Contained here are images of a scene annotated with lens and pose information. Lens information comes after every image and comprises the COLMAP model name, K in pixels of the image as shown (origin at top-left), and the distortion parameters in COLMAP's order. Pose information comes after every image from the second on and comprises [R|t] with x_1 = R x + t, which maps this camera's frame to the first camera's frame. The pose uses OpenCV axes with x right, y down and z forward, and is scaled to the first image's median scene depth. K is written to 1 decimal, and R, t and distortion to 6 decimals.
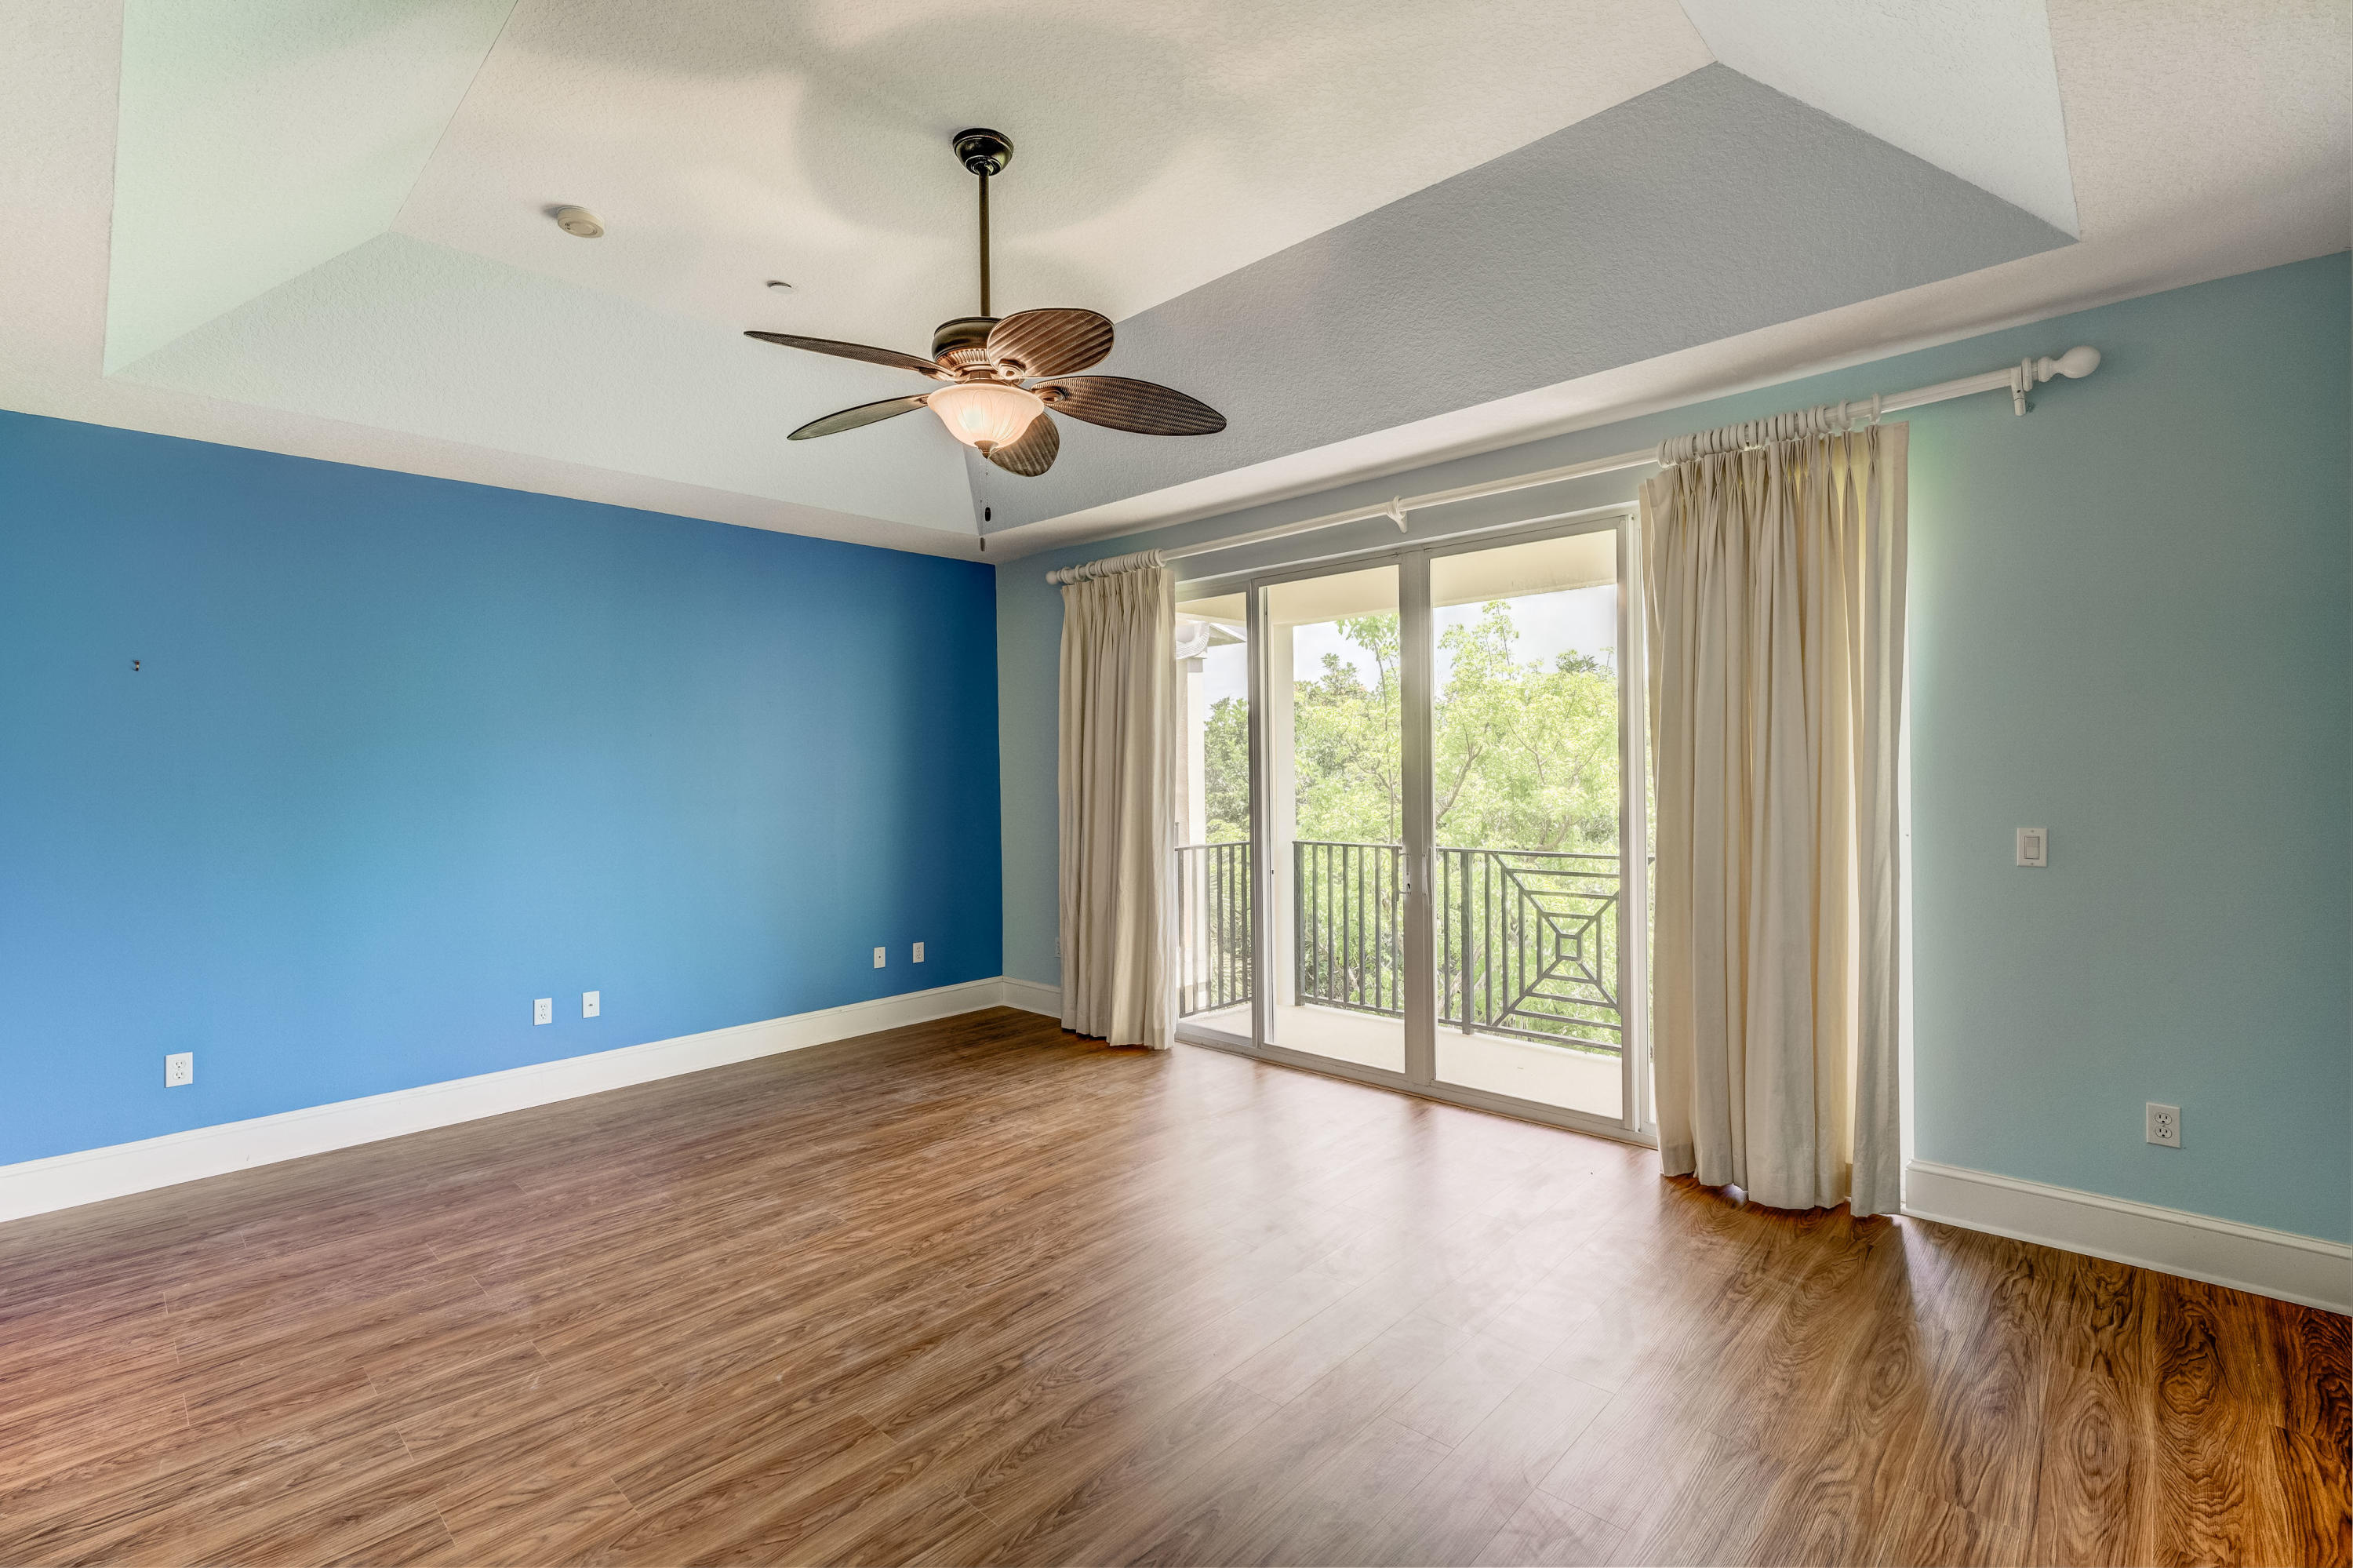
lens RADIAL K [[1045.3, 0, 1174.1], [0, 1045.3, 776.4], [0, 0, 1]] dist [-0.002914, 0.001235]
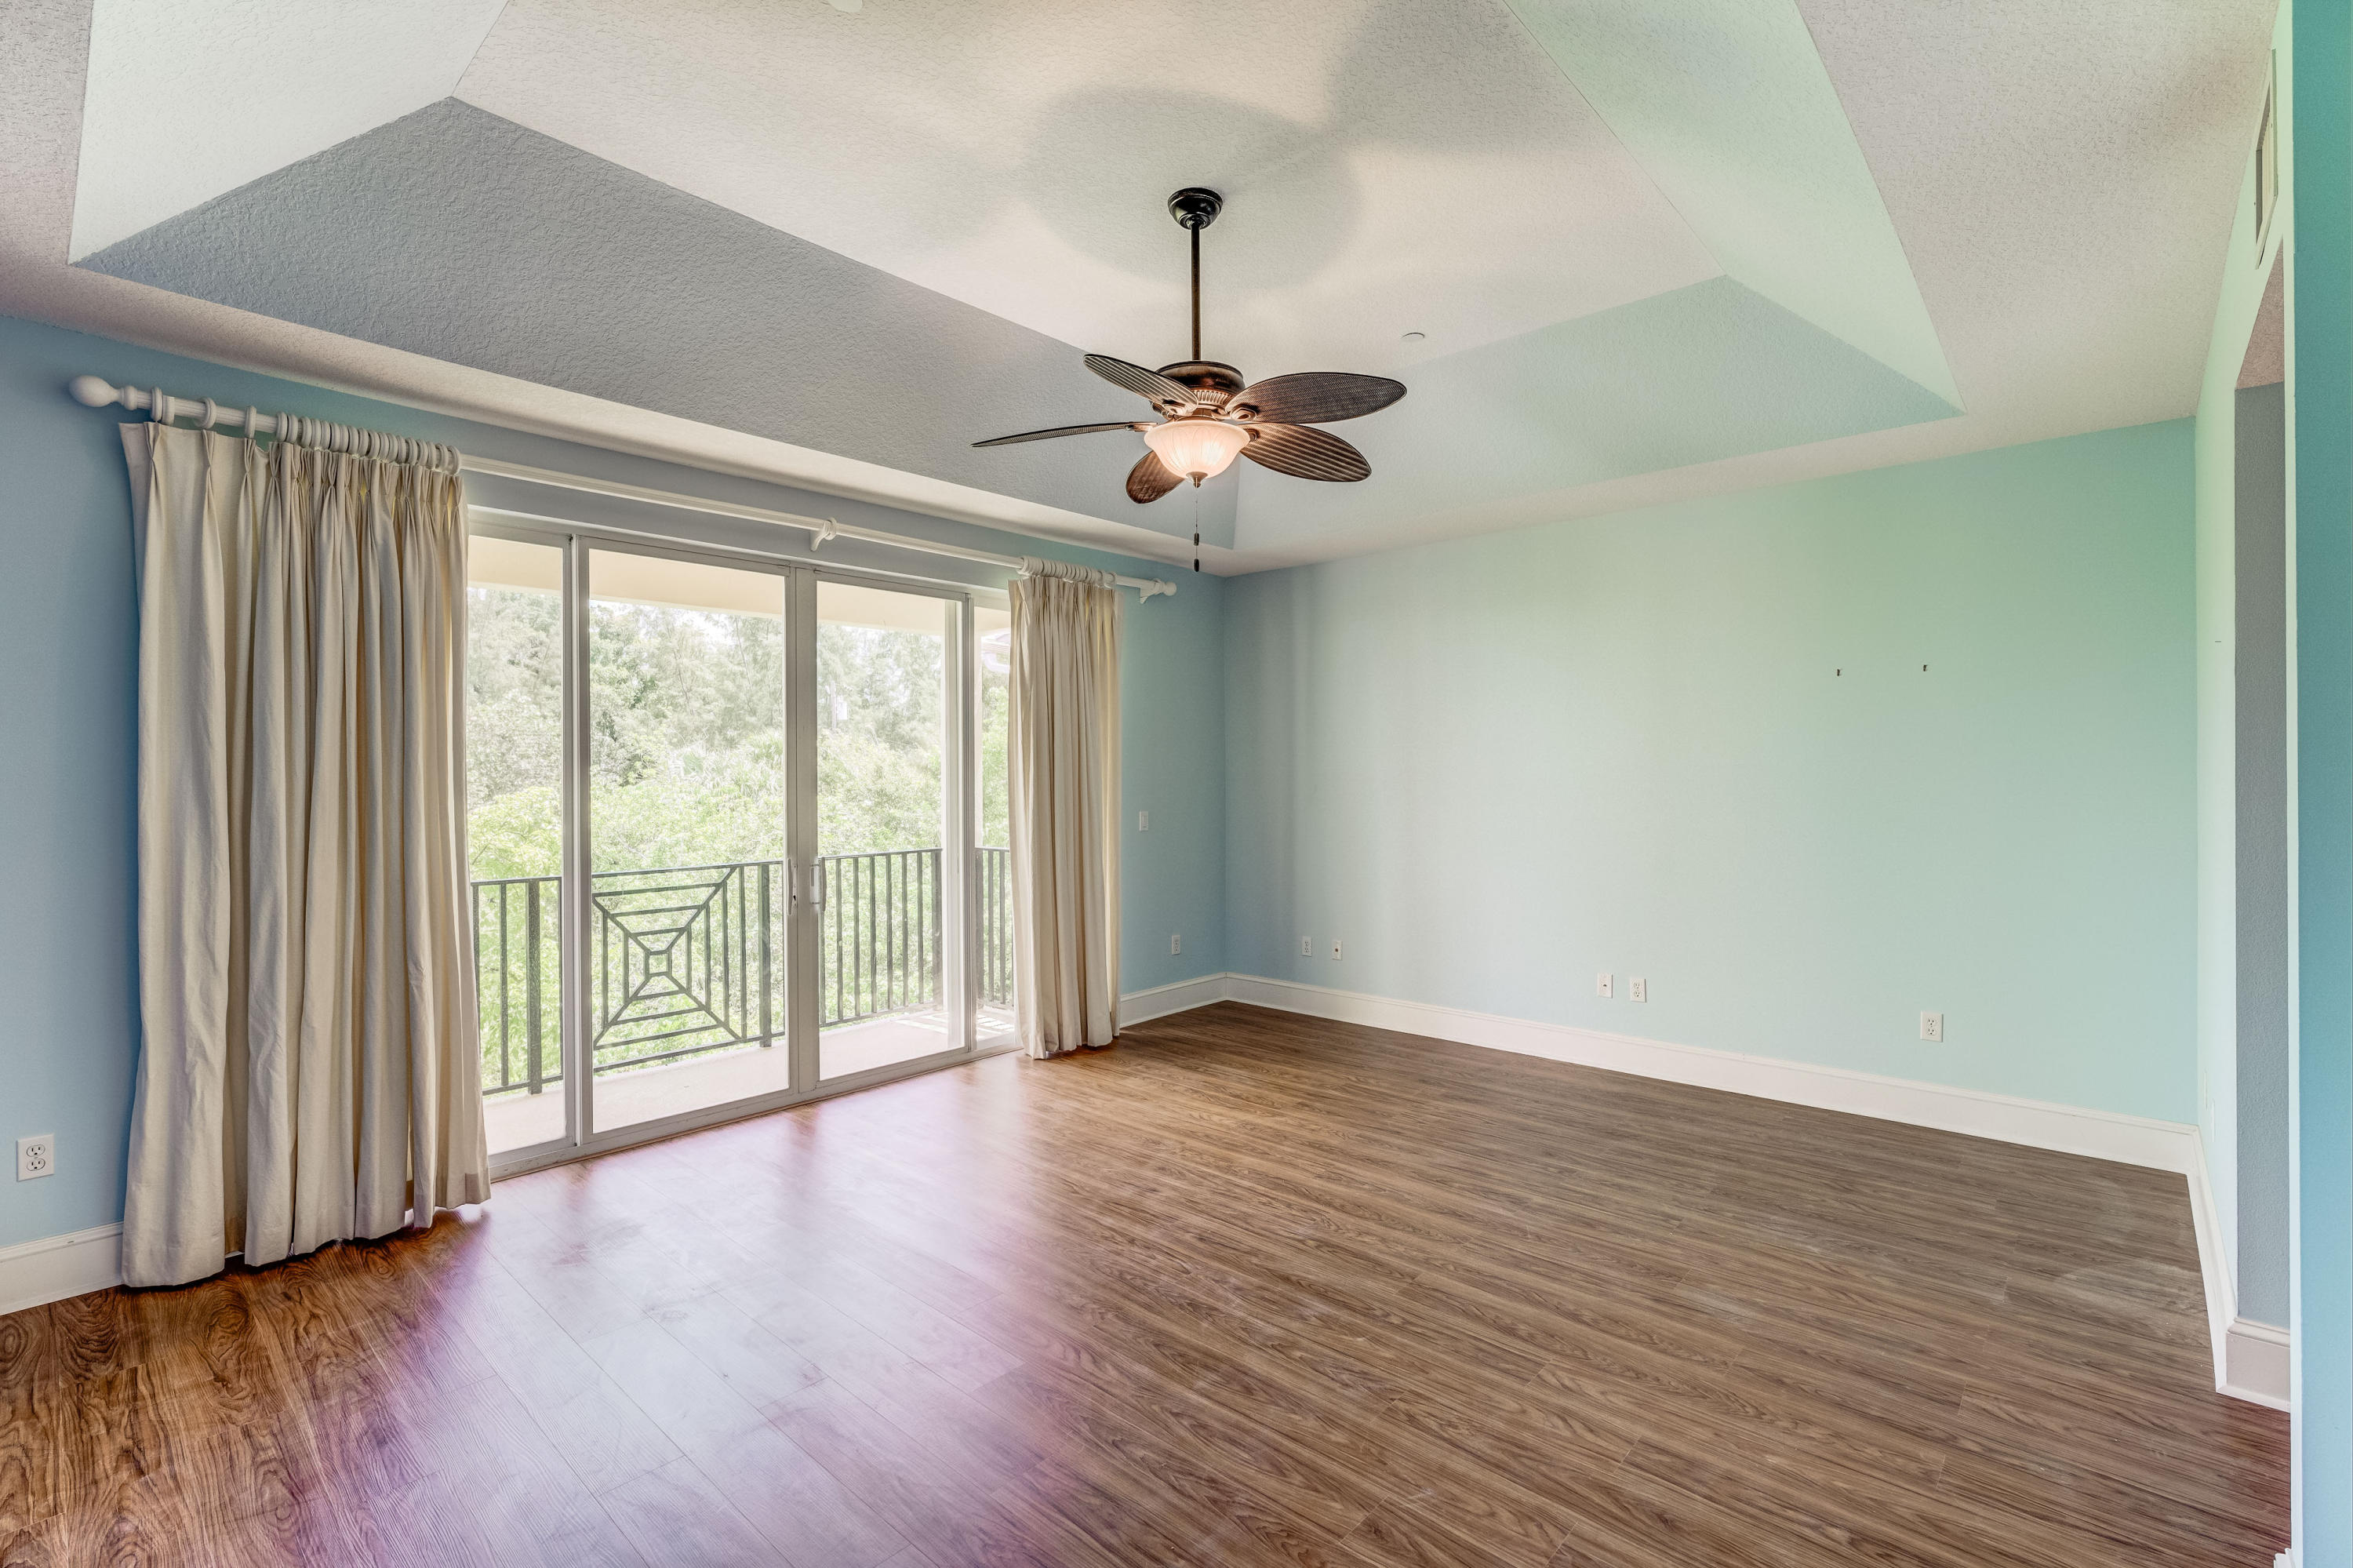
lens RADIAL K [[1045.3, 0, 1174.1], [0, 1045.3, 776.4], [0, 0, 1]] dist [-0.002914, 0.001235]
pose [[-0.015627, 0.012732, 0.999797, -1.193887], [0.014112, 0.999822, -0.012512, 0.008391], [-0.999778, 0.013914, -0.015803, 0.986363]]
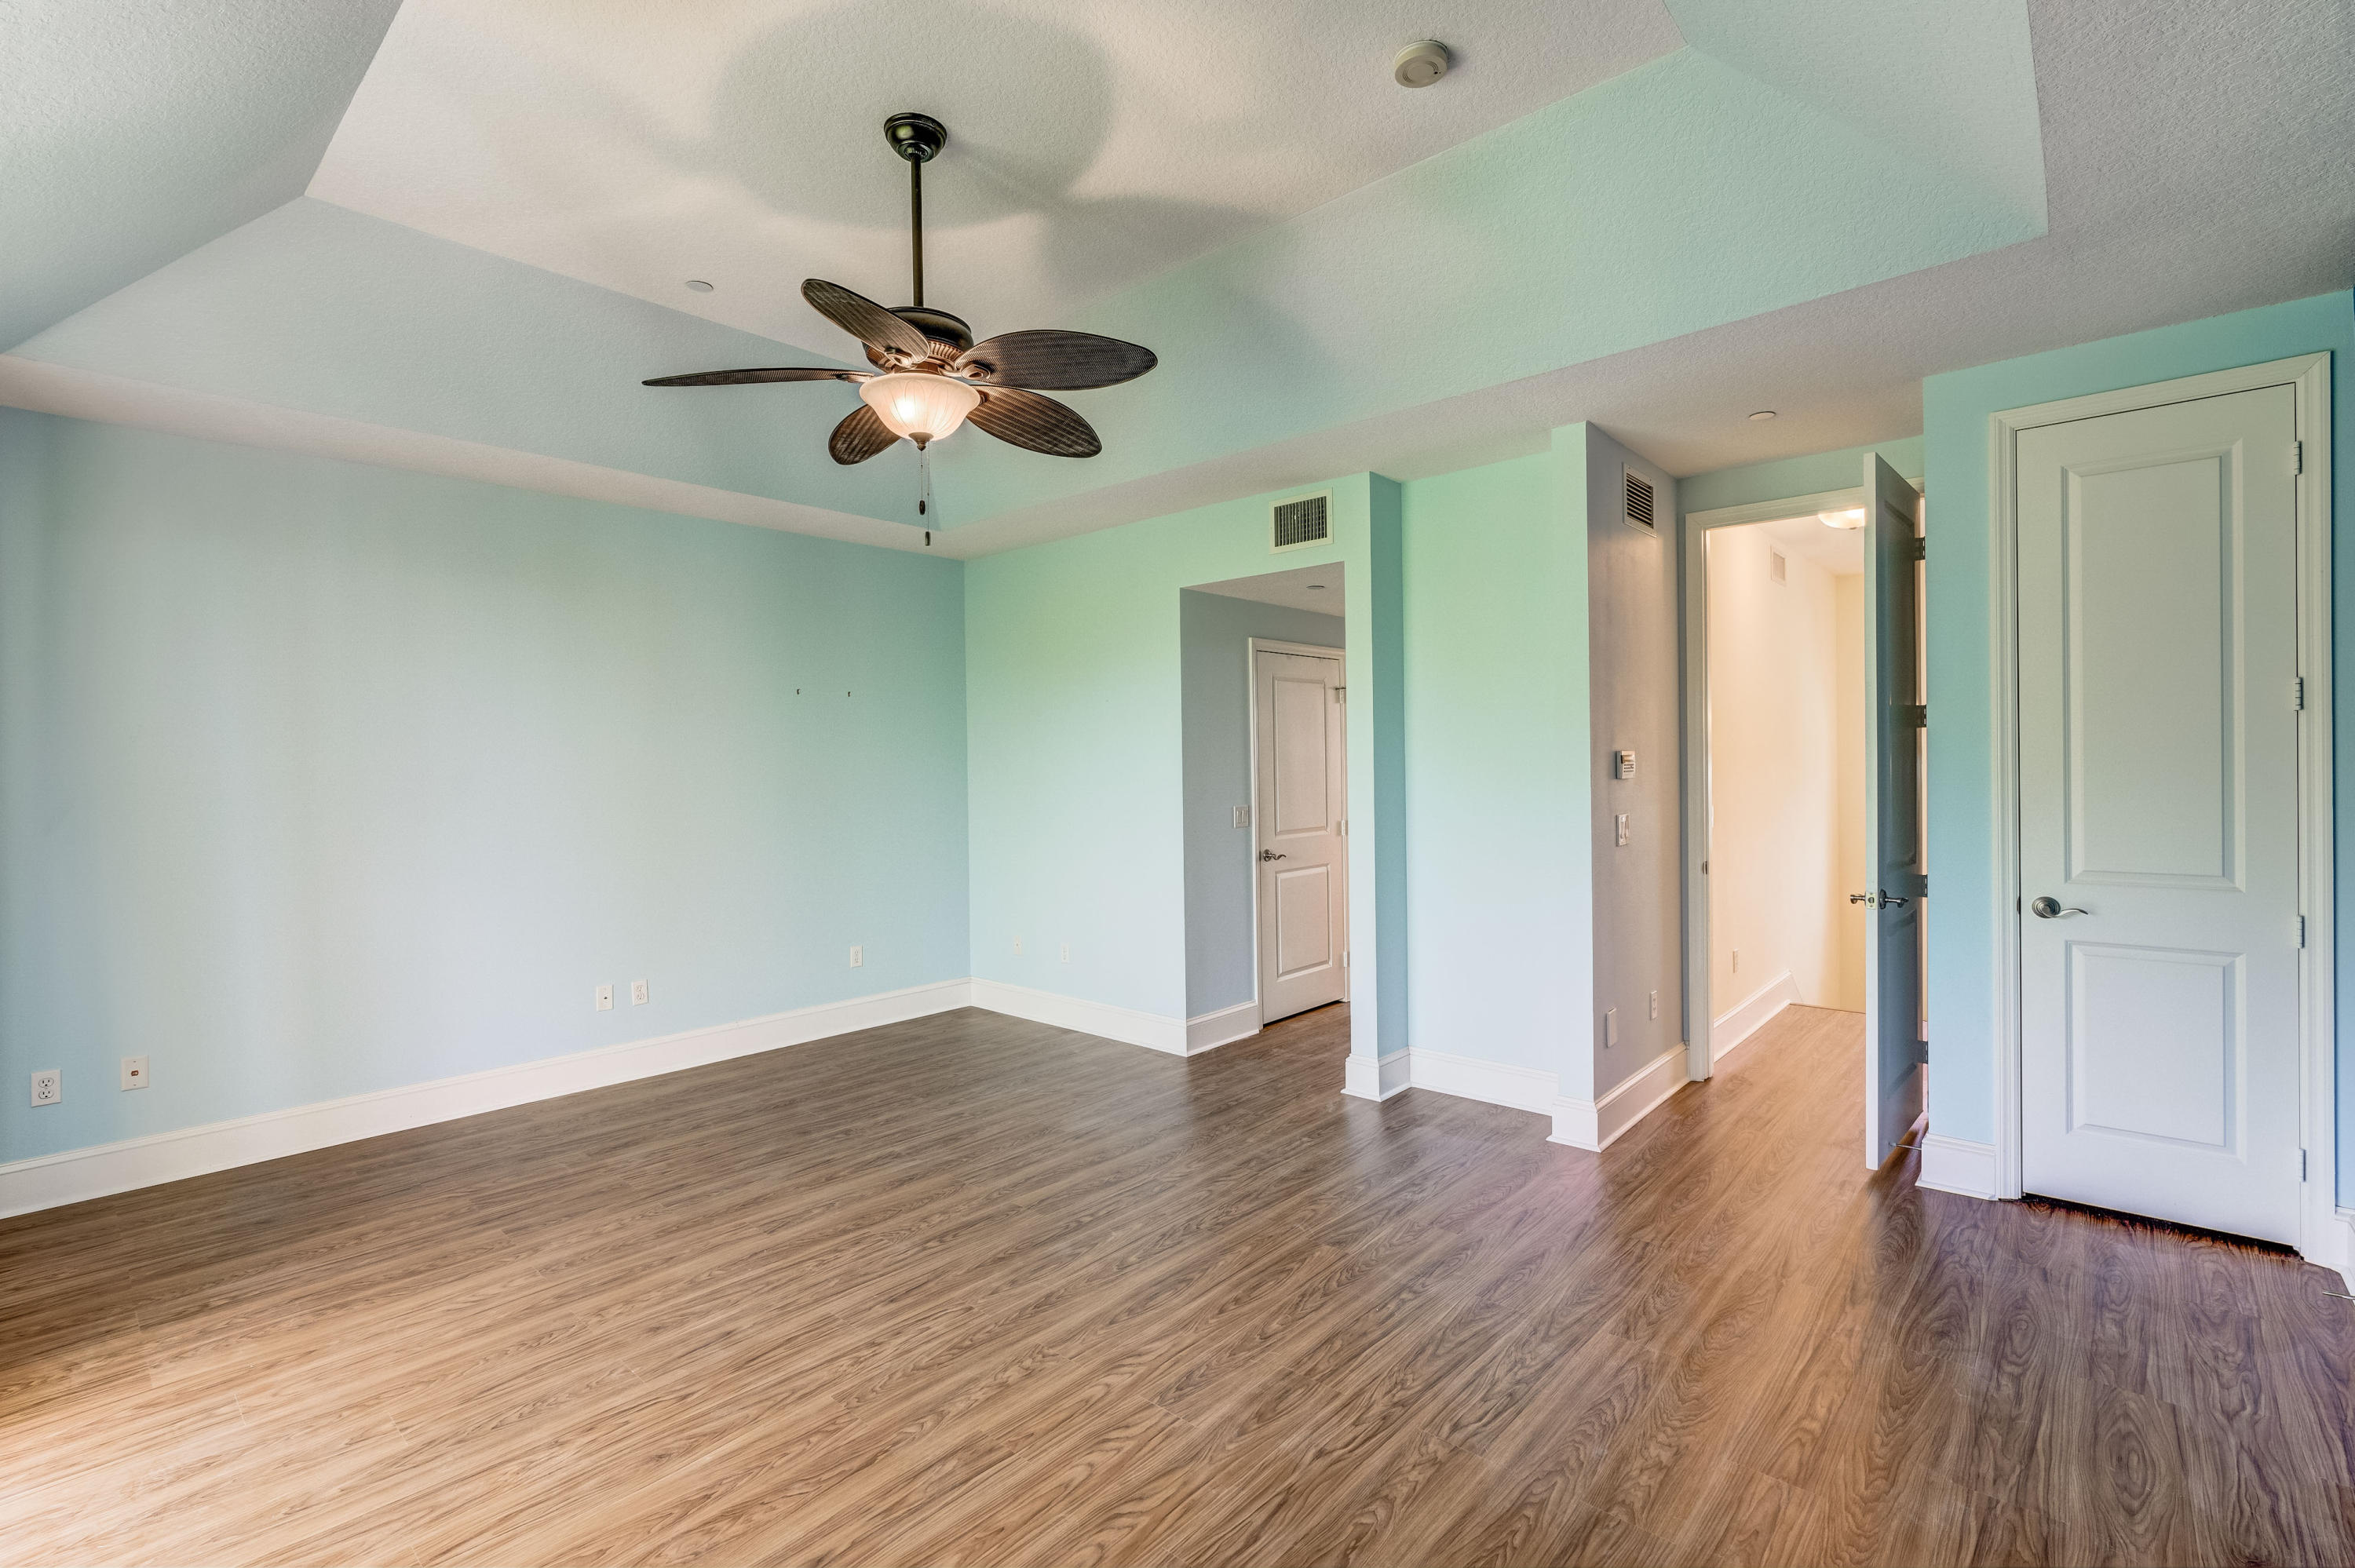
lens RADIAL K [[1054.6, 0, 1168.8], [0, 1054.6, 775.3], [0, 0, 1]] dist [-0.004257, 0.000031]
pose [[-0.999405, 0.029582, -0.017711, -0.361408], [0.029280, 0.999425, 0.017086, -0.008165], [0.018206, 0.016557, -0.999697, 1.884443]]
